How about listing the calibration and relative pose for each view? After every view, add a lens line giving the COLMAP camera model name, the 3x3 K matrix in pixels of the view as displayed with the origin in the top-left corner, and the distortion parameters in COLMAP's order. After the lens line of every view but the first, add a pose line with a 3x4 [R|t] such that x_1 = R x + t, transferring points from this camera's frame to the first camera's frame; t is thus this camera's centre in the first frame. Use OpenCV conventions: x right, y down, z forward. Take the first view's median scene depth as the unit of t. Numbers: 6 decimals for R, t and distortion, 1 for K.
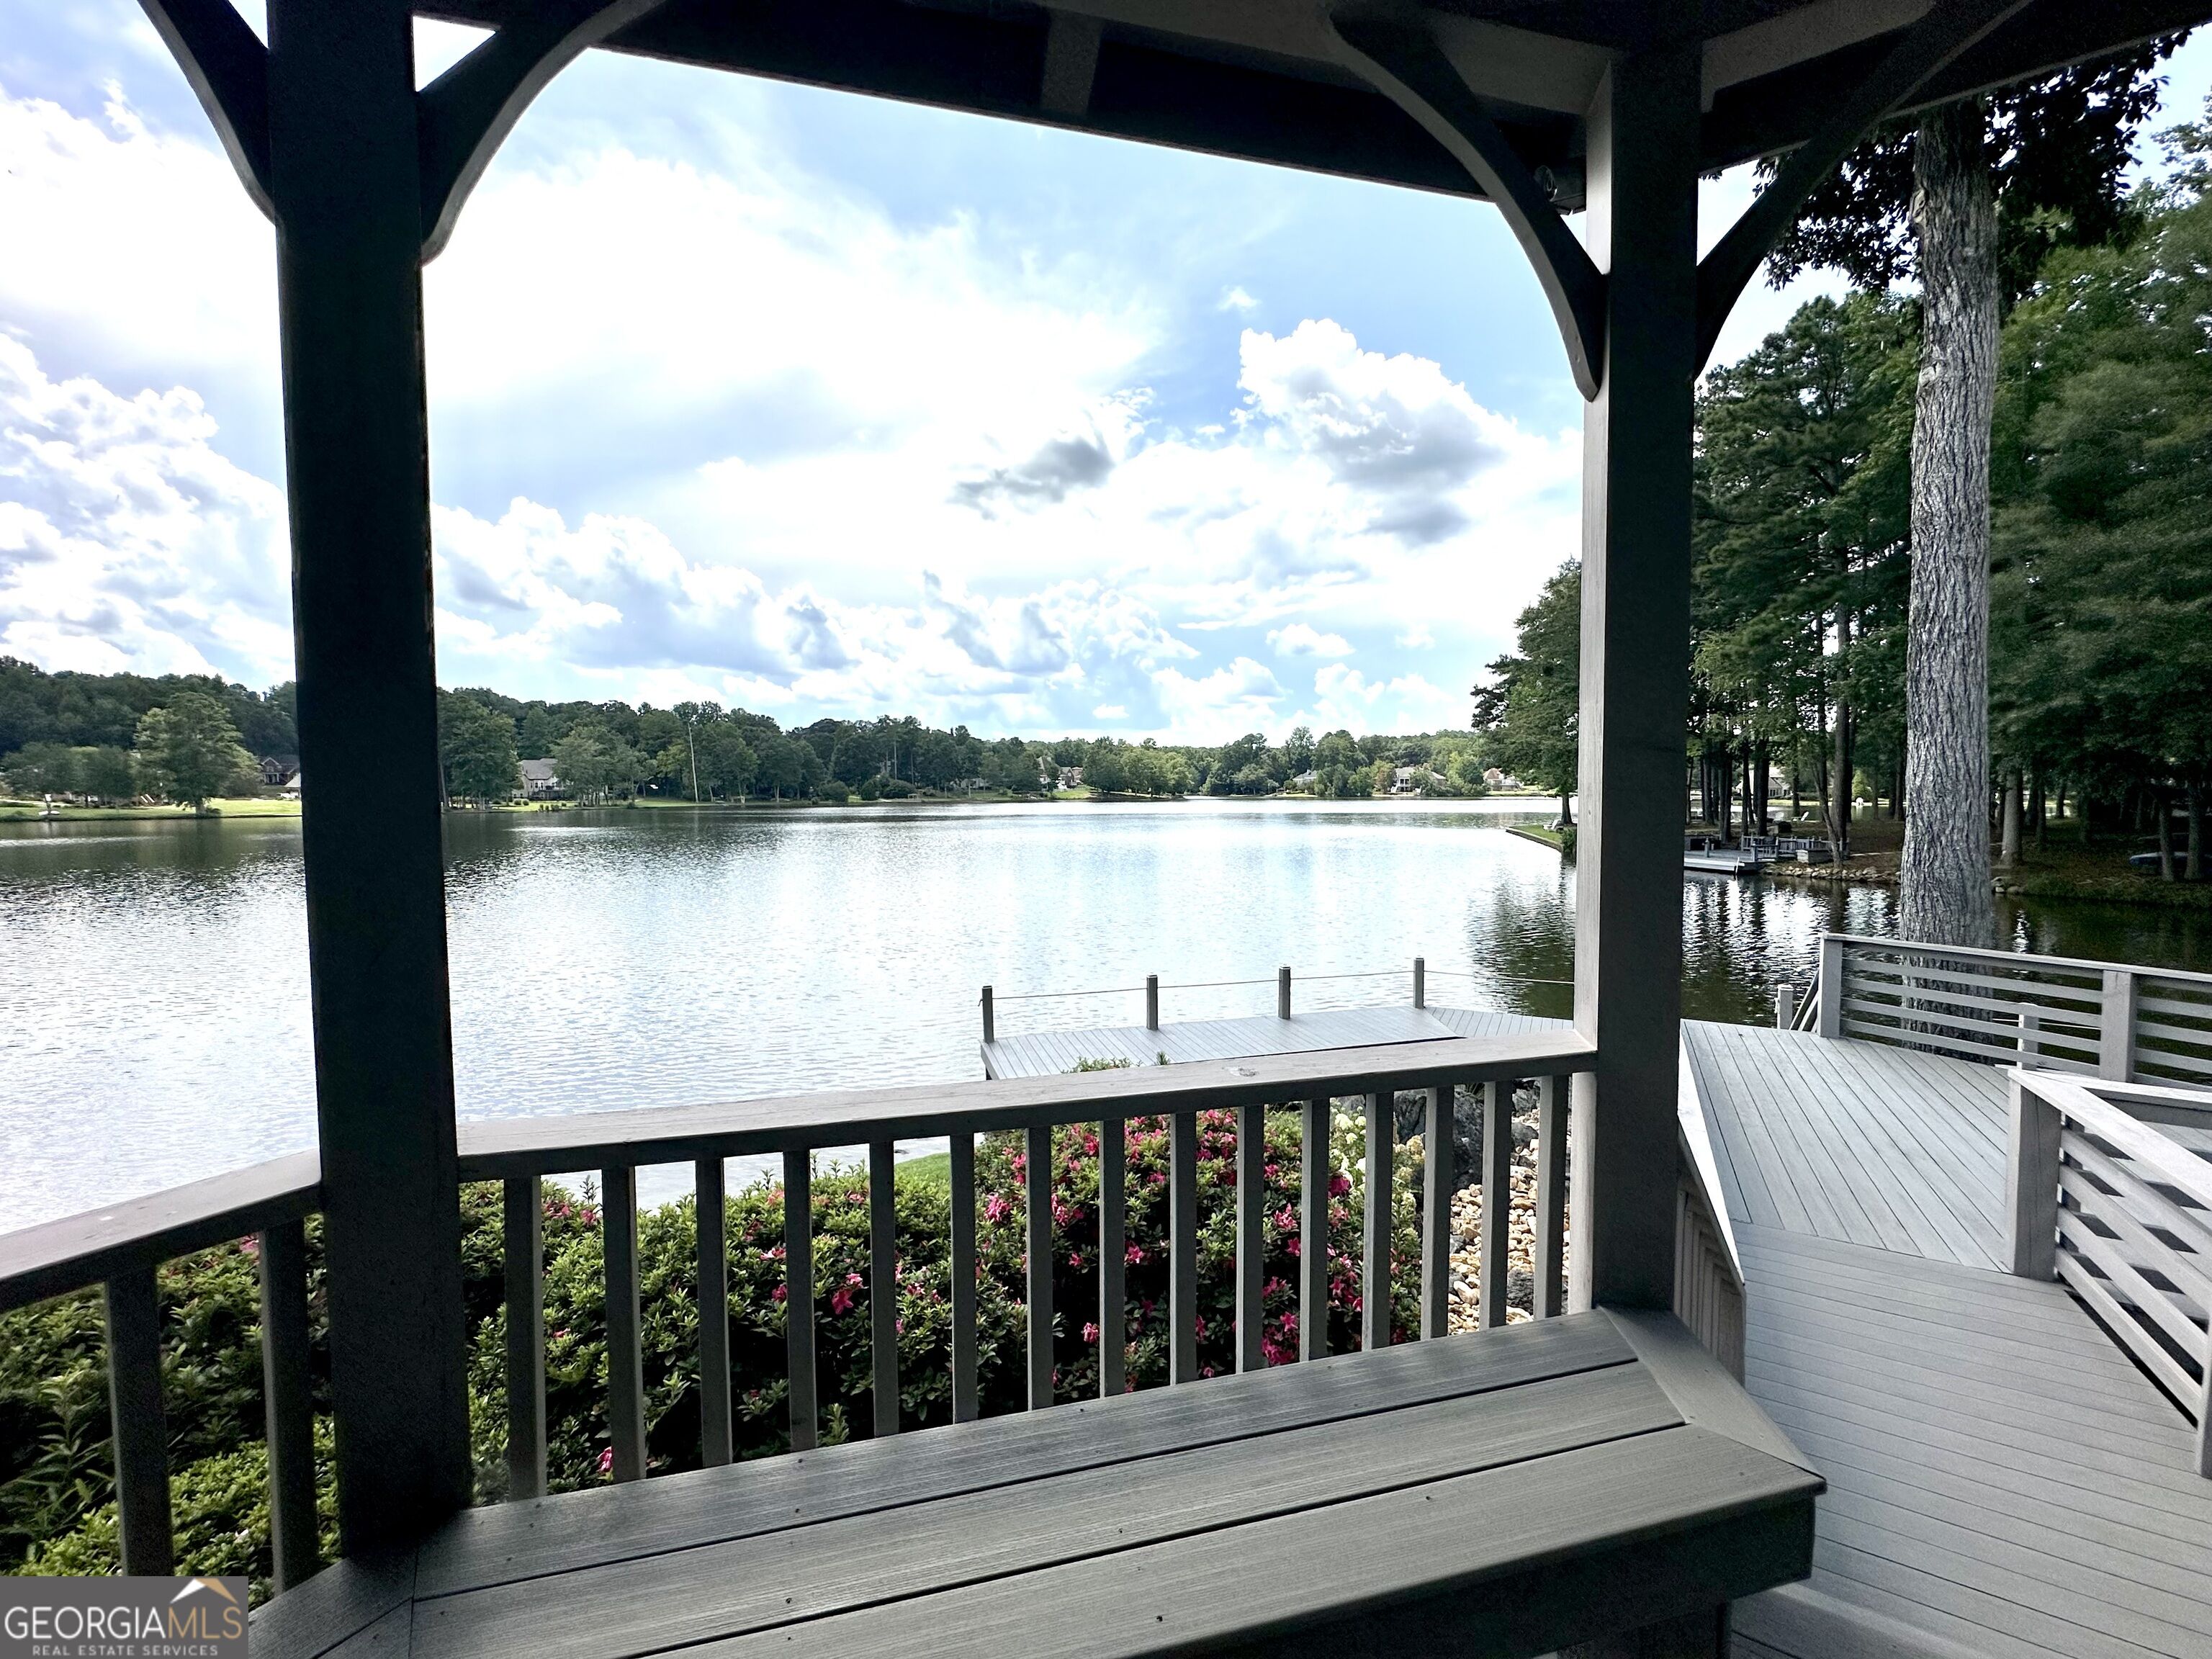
lens RADIAL K [[880.6, 0, 1076.9], [0, 880.6, 826.2], [0, 0, 1]] dist [-0.000343, -0.000008]
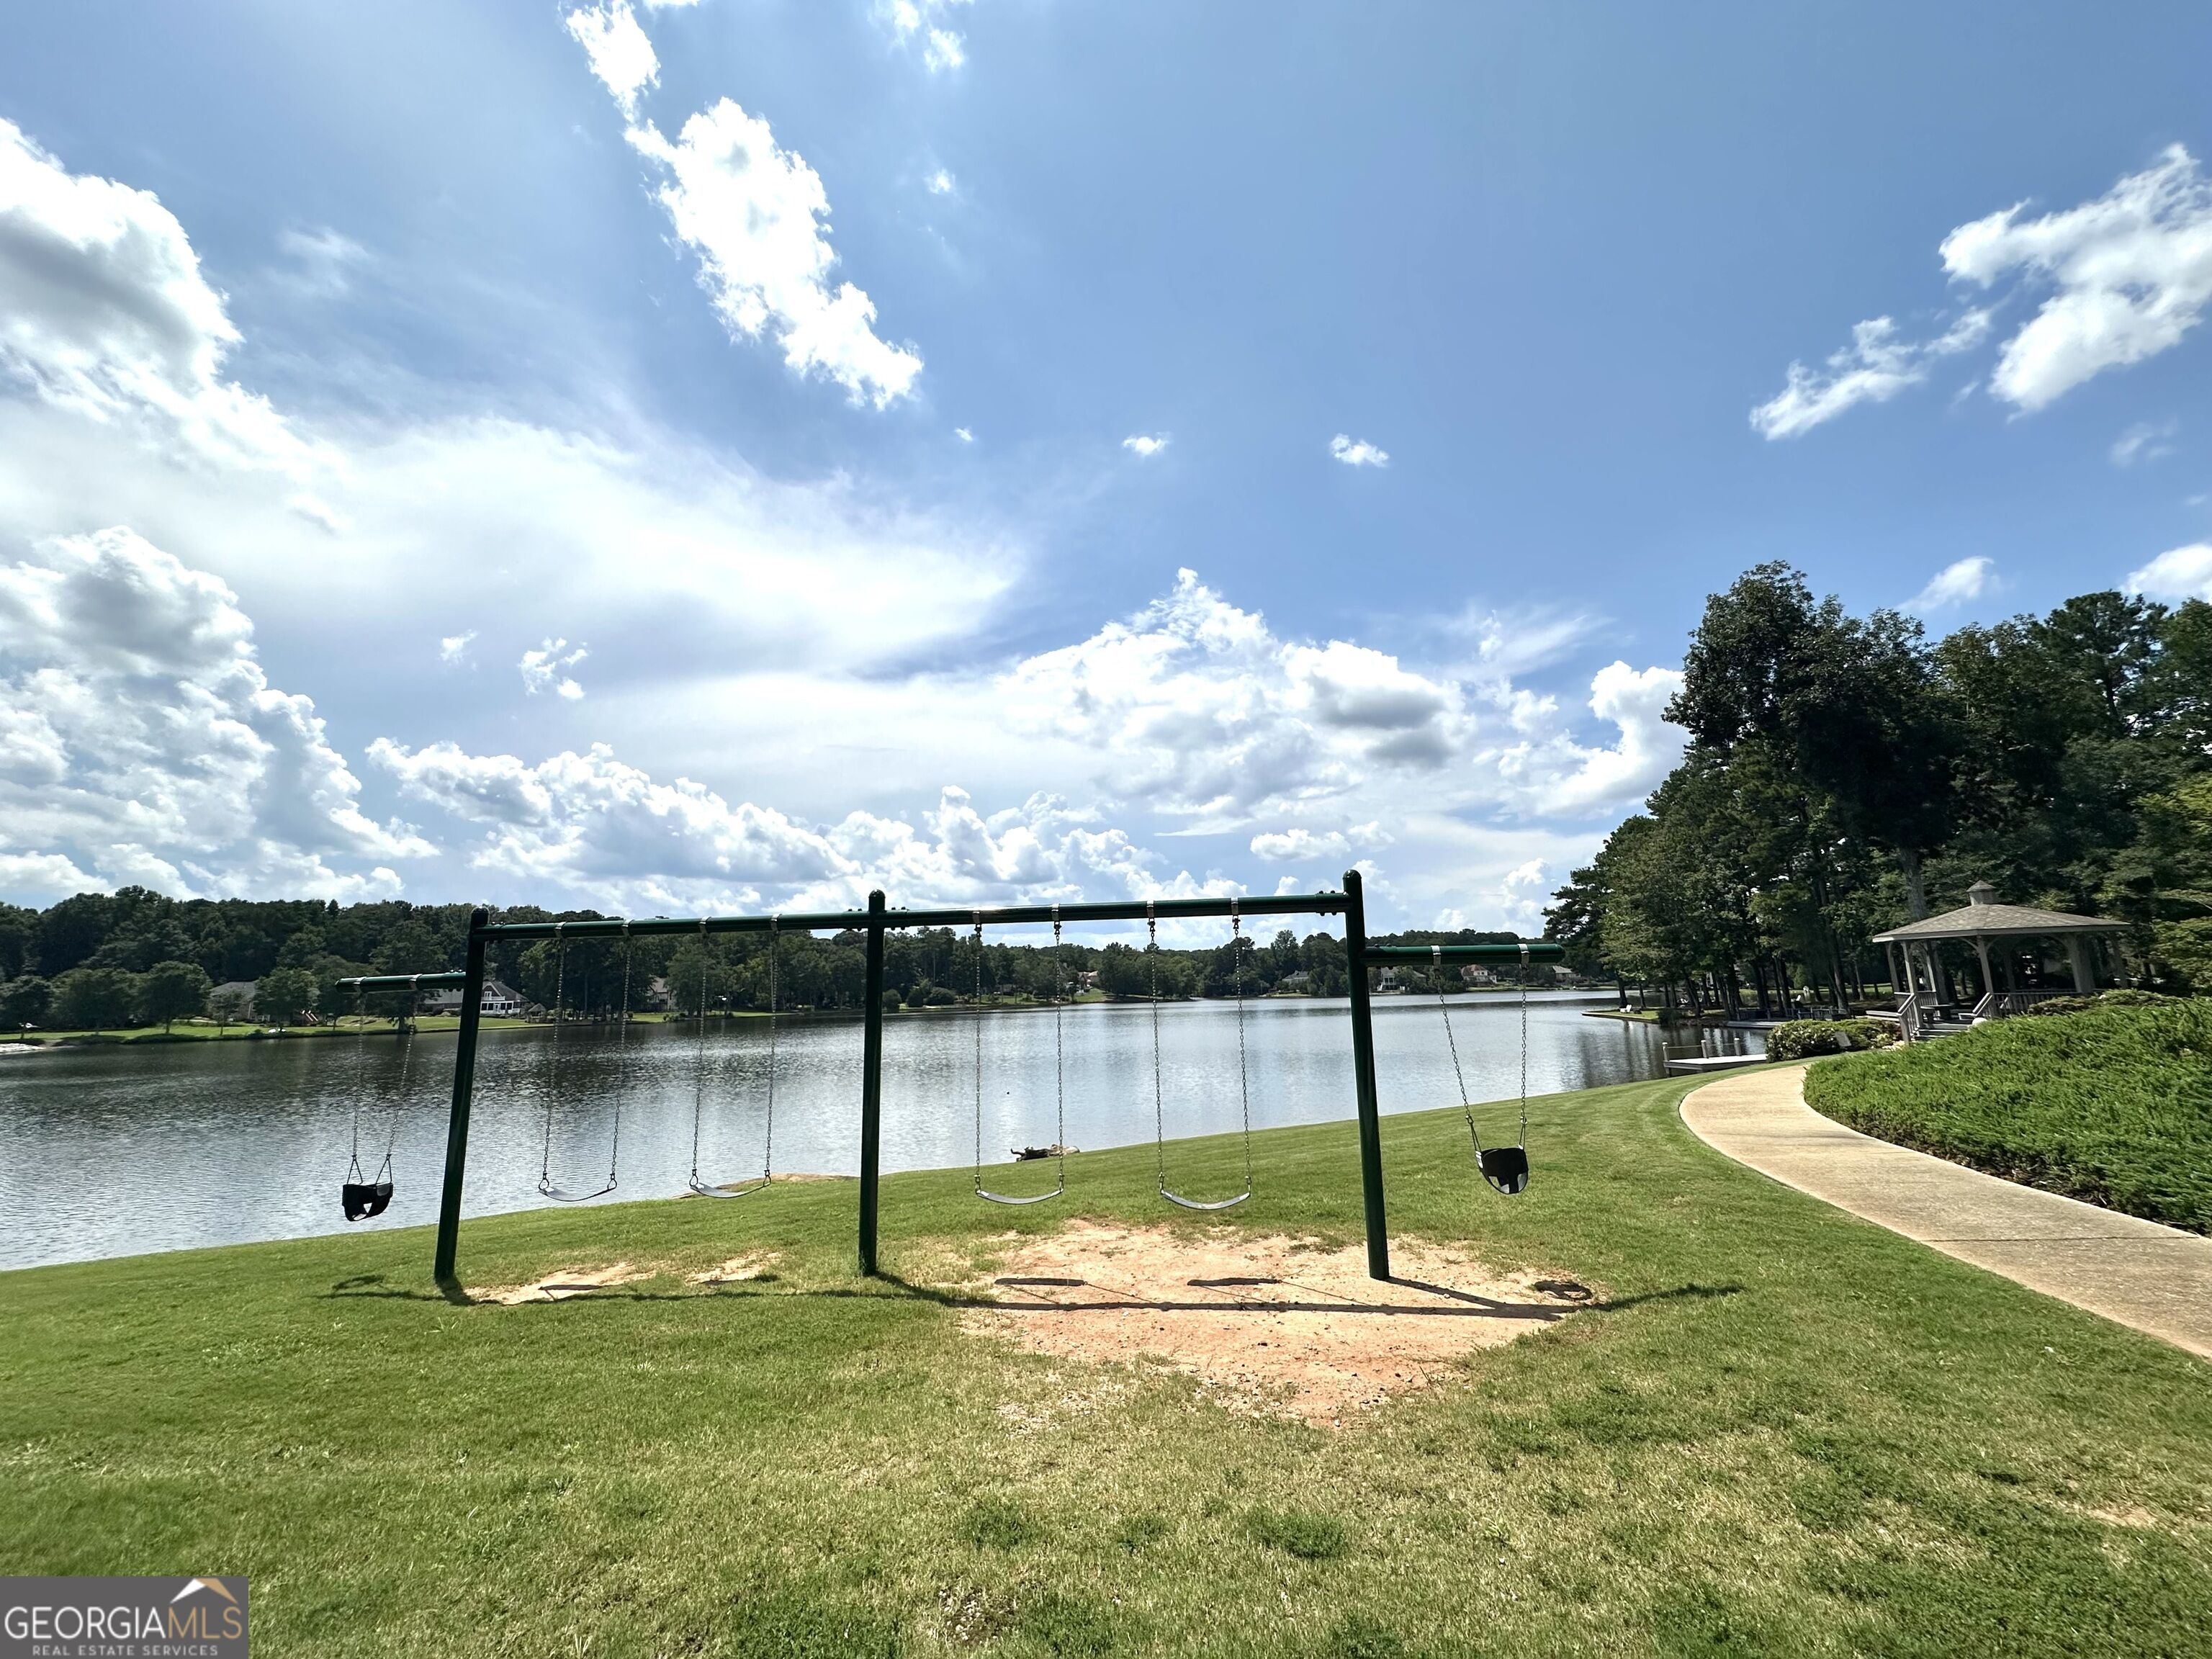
lens RADIAL K [[899.4, 0, 1105.7], [0, 899.4, 809.2], [0, 0, 1]] dist [0.003574, 0.000330]
pose [[0.993325, 0.002413, 0.115327, -0.111201], [0.025520, 0.970410, -0.240110, 0.002892], [-0.112494, 0.241450, 0.963871, -0.089615]]
